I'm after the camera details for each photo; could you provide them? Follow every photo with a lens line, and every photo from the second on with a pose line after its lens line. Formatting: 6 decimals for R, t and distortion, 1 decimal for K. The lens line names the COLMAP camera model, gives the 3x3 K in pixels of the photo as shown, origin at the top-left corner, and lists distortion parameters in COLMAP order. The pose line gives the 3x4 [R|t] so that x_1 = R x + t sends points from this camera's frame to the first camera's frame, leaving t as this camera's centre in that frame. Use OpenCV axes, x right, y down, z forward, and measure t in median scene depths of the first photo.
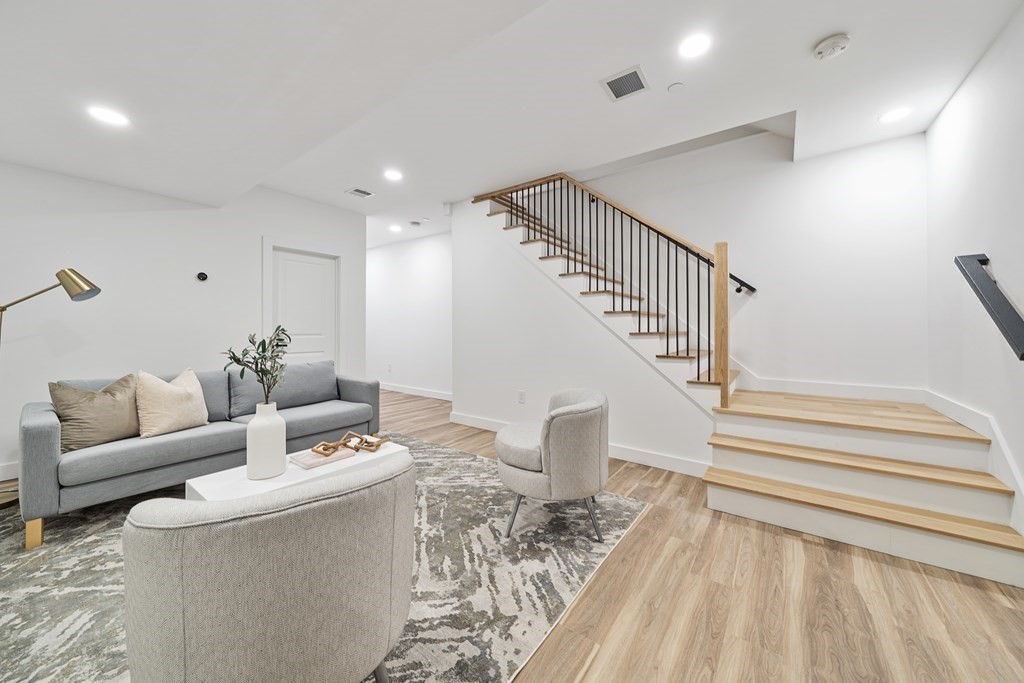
lens RADIAL K [[370.4, 0, 513.3], [0, 370.4, 320.5], [0, 0, 1]] dist [-0.000014, 0.000060]
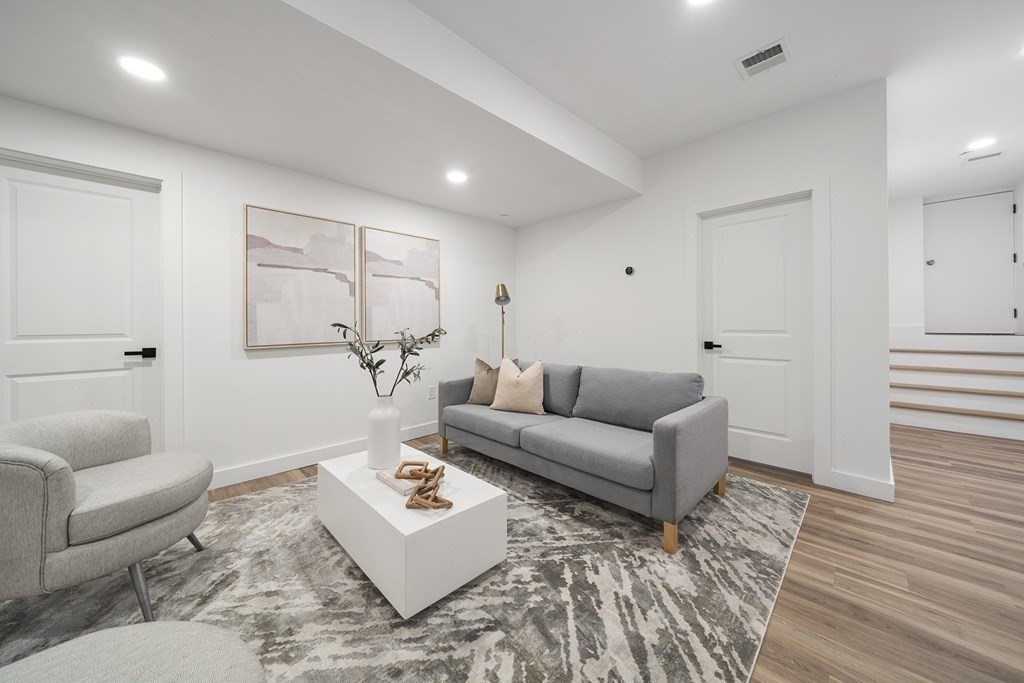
lens RADIAL K [[355.9, 0, 513.3], [0, 355.9, 332.8], [0, 0, 1]] dist [-0.001936, 0.000138]
pose [[-0.138782, 0.027032, -0.989954, 0.216581], [0.024201, 0.999421, 0.023898, 0.025823], [0.990027, -0.020641, -0.139356, 1.243789]]
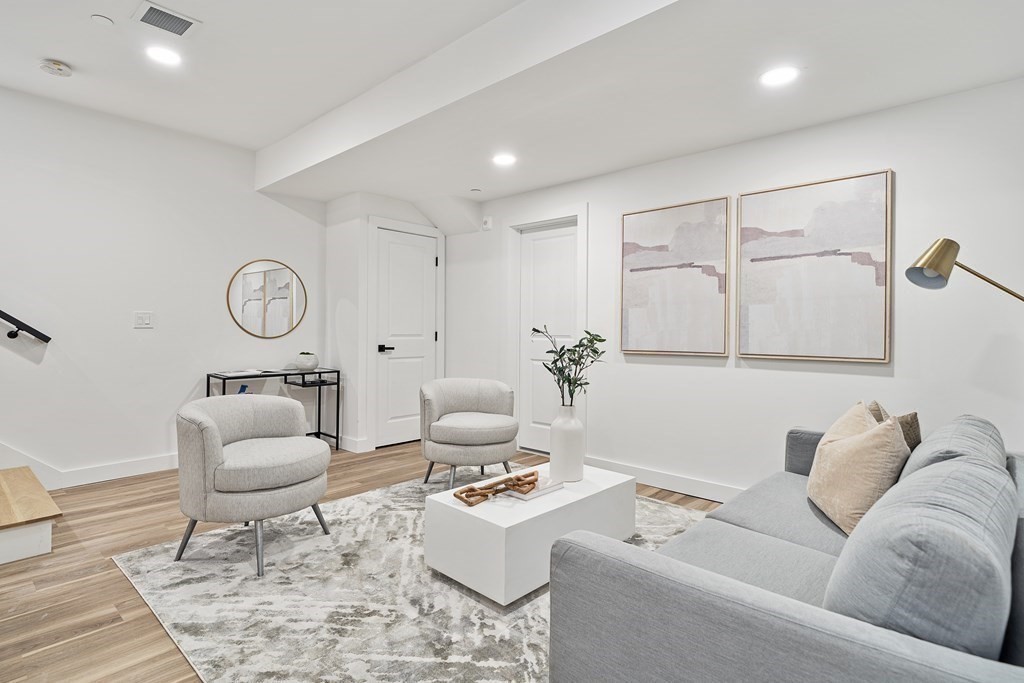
lens RADIAL K [[522.5, 0, 512.0], [0, 522.5, 341.5], [0, 0, 1]] dist [-0.028338, 0.000118]
pose [[-0.995349, -0.011692, 0.095626, -0.532416], [-0.011972, 0.999926, -0.002360, 0.053164], [-0.095591, -0.003494, -0.995415, 1.953487]]
